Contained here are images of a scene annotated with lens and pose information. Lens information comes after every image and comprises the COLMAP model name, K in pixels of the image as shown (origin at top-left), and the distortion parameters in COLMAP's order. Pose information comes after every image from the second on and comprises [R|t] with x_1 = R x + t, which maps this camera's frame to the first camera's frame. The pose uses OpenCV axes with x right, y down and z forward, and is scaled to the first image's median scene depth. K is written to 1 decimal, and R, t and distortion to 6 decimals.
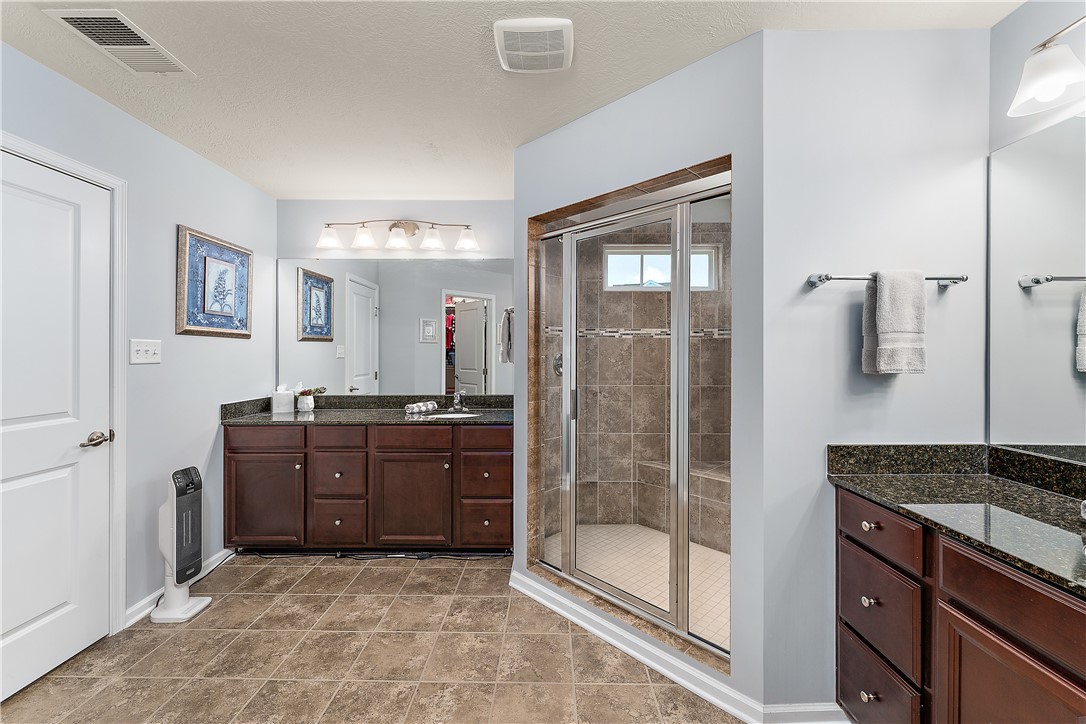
lens RADIAL K [[436.6, 0, 543.6], [0, 436.6, 361.4], [0, 0, 1]] dist [-0.000146, 0.000918]
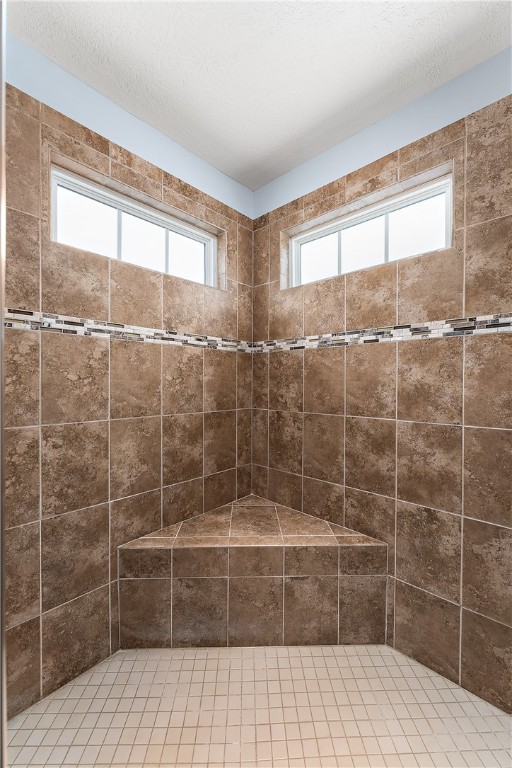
lens RADIAL K [[308.8, 0, 254.1], [0, 308.8, 385.7], [0, 0, 1]] dist [-0.000146, 0.000918]
pose [[0.678506, -0.007582, 0.734555, 0.031077], [0.000868, 0.999954, 0.009519, 0.005539], [-0.734594, -0.005821, 0.678482, 0.578335]]
